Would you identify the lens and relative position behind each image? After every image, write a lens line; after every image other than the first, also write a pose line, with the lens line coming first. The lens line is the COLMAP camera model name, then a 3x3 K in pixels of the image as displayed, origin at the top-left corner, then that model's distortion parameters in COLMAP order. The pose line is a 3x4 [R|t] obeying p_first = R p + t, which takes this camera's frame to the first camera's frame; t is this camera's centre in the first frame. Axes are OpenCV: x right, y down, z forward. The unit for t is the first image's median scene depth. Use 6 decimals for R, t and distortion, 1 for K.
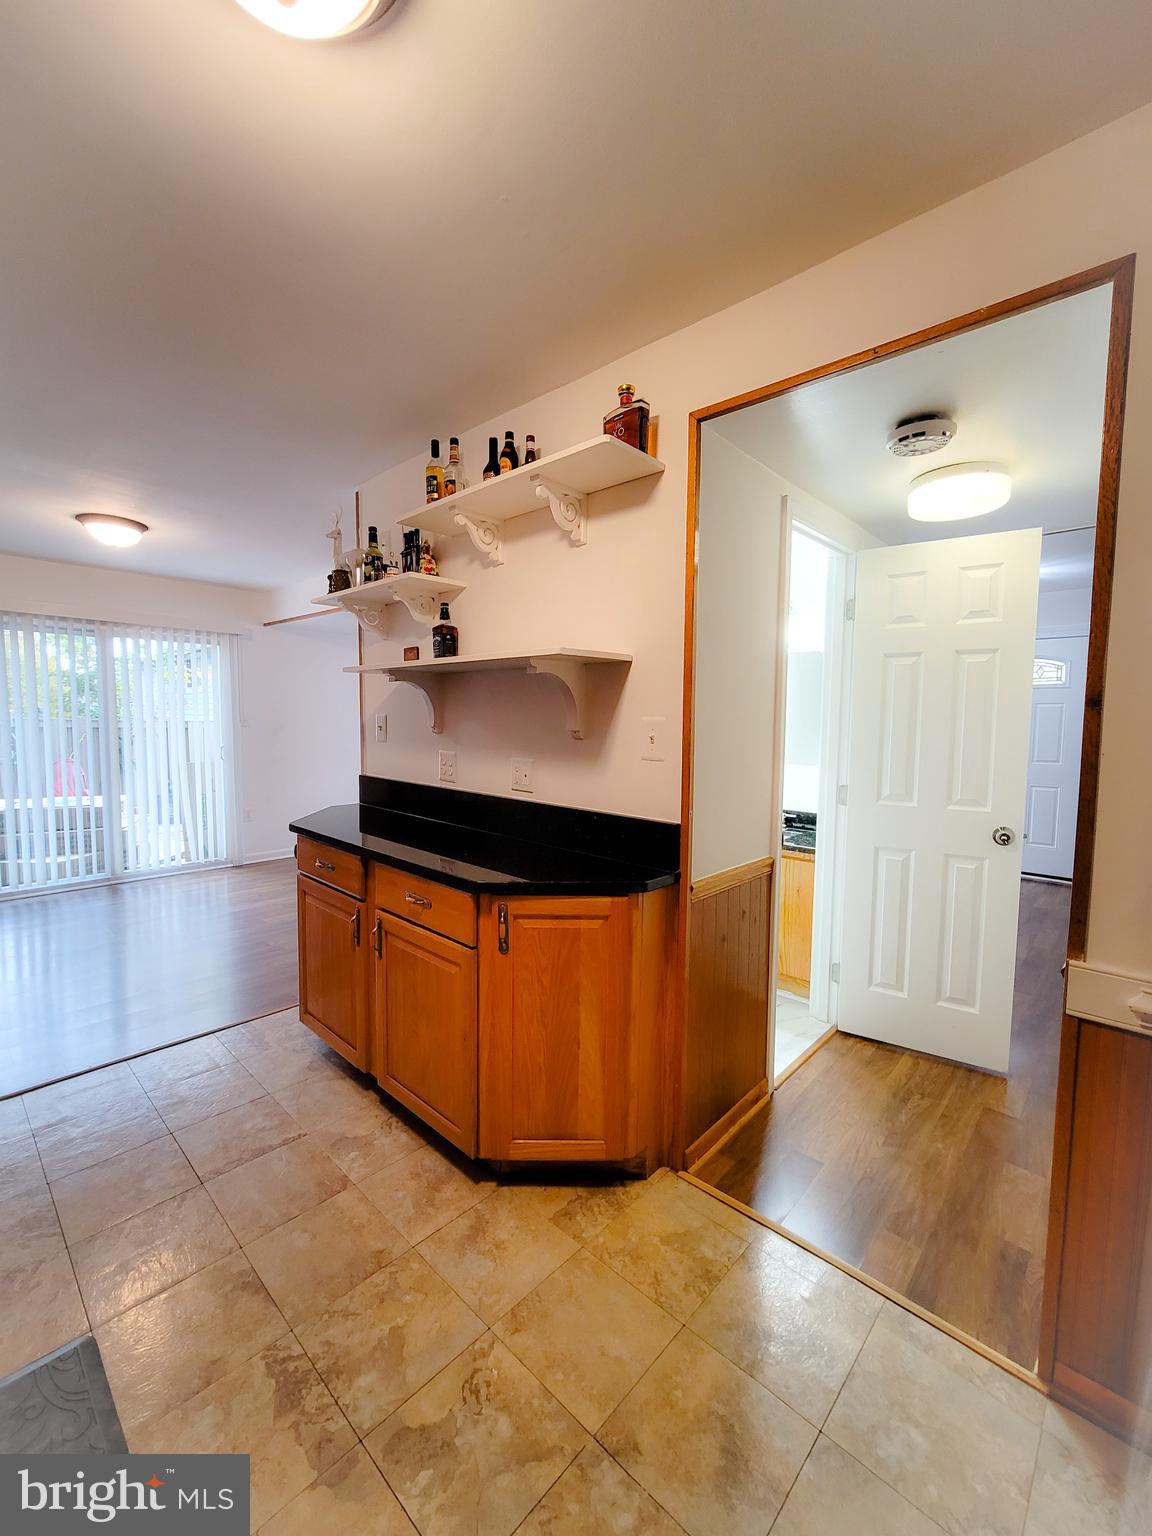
lens RADIAL K [[630.5, 0, 571.6], [0, 630.5, 766.3], [0, 0, 1]] dist [-0.002794, 0.000279]
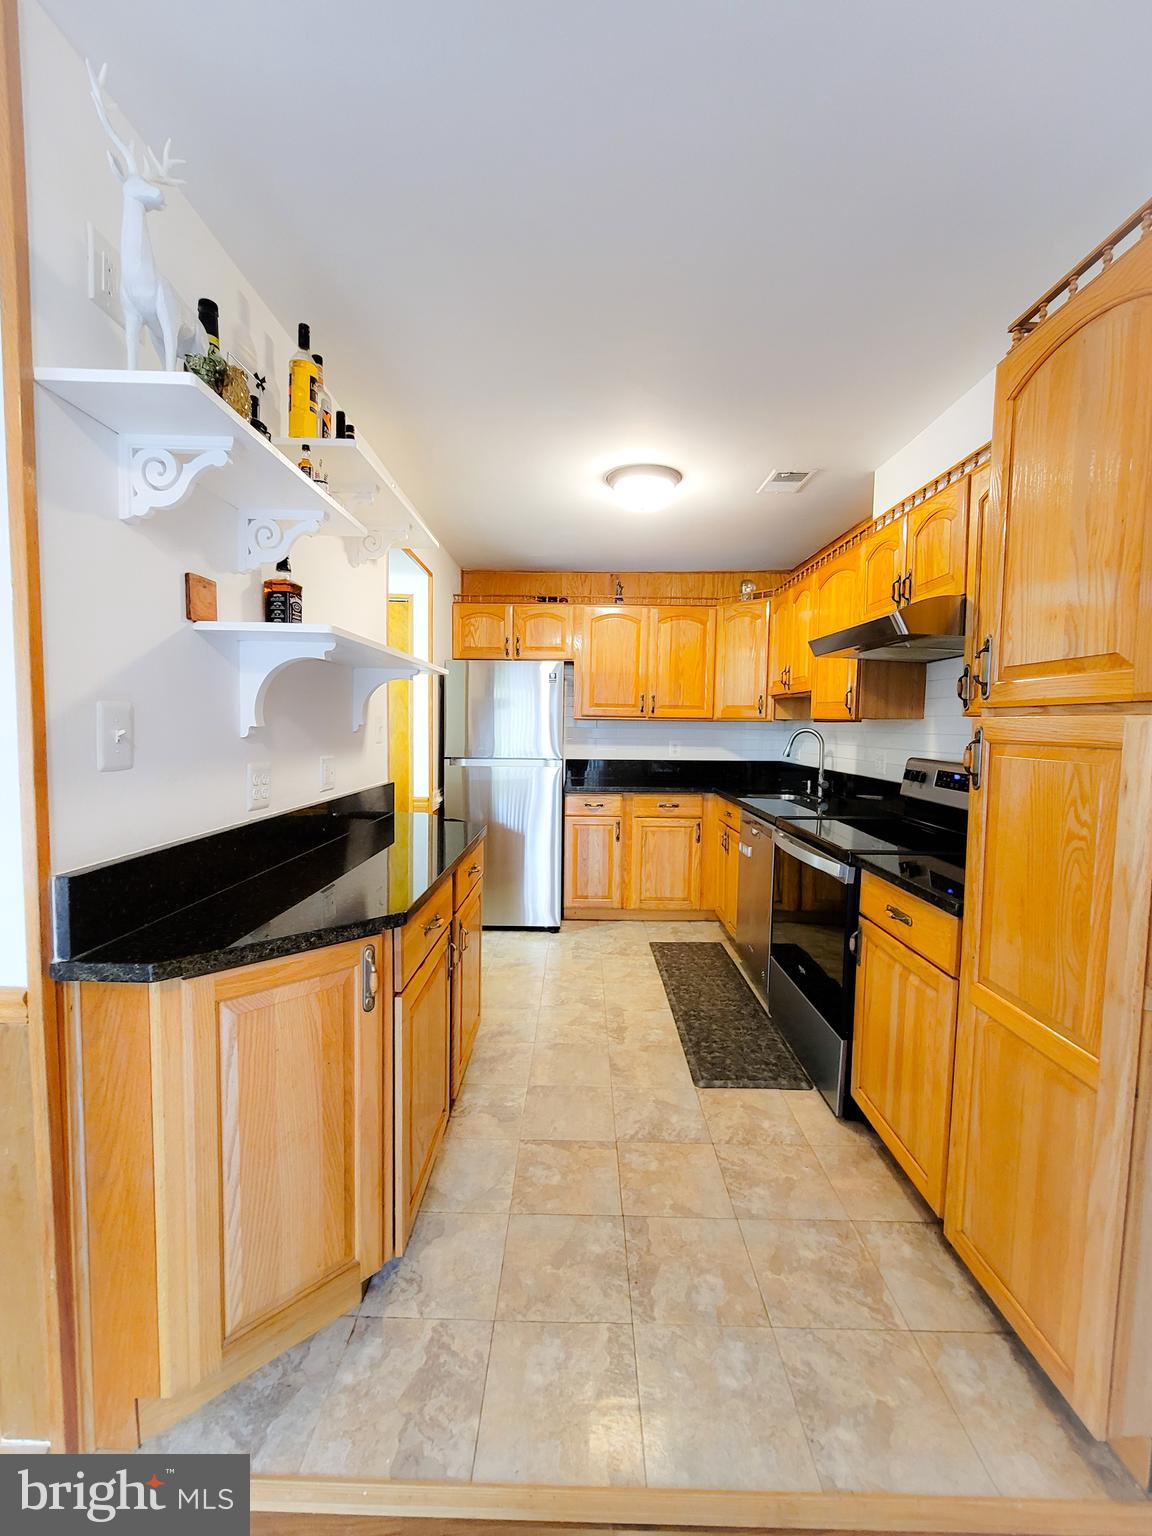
lens RADIAL K [[630.5, 0, 571.6], [0, 630.5, 766.3], [0, 0, 1]] dist [-0.002794, 0.000279]
pose [[-0.678588, -0.071814, 0.731000, -1.157411], [0.030173, 0.991644, 0.125430, -0.120080], [-0.733899, 0.107172, -0.670750, 1.544791]]
